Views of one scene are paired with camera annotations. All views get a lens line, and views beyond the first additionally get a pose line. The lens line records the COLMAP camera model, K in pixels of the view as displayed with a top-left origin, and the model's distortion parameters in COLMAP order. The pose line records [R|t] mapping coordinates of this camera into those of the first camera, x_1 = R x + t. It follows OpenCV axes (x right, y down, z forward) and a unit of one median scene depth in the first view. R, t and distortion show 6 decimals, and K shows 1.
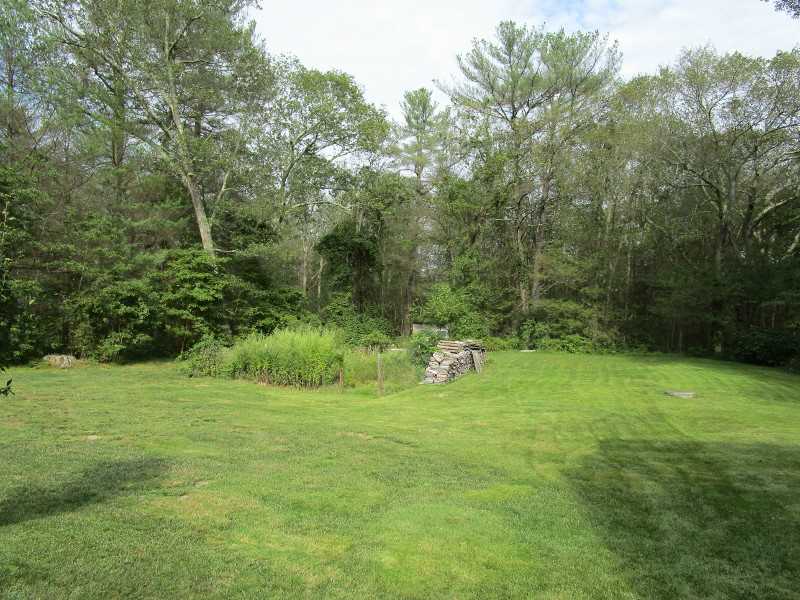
lens RADIAL K [[577.2, 0, 400.0], [0, 577.2, 300.0], [0, 0, 1]] dist [-0.019612, 0.000105]
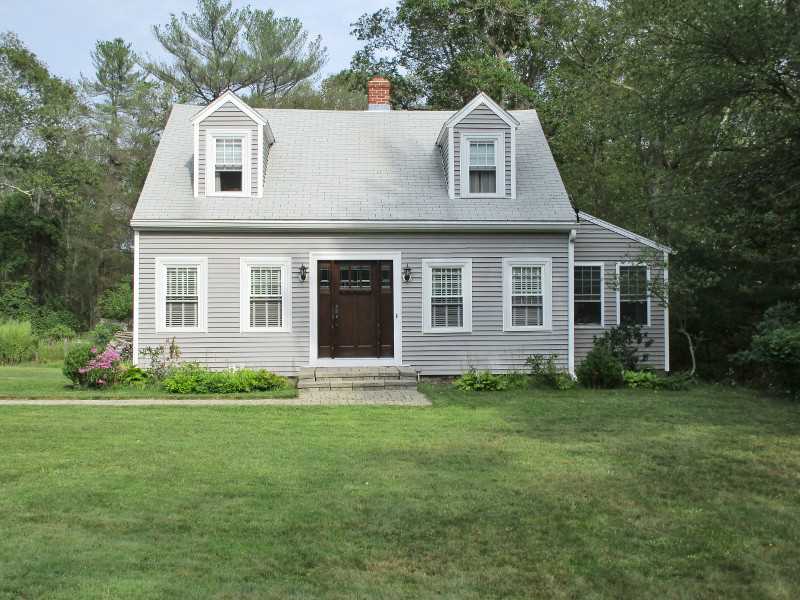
lens RADIAL K [[860.1, 0, 400.0], [0, 860.1, 300.0], [0, 0, 1]] dist [0.003277, -0.004411]
pose [[0.942262, 0.006188, 0.334820, 0.010179], [-0.013454, 0.999722, 0.019387, -0.018911], [-0.334607, -0.022772, 0.942083, -0.430358]]
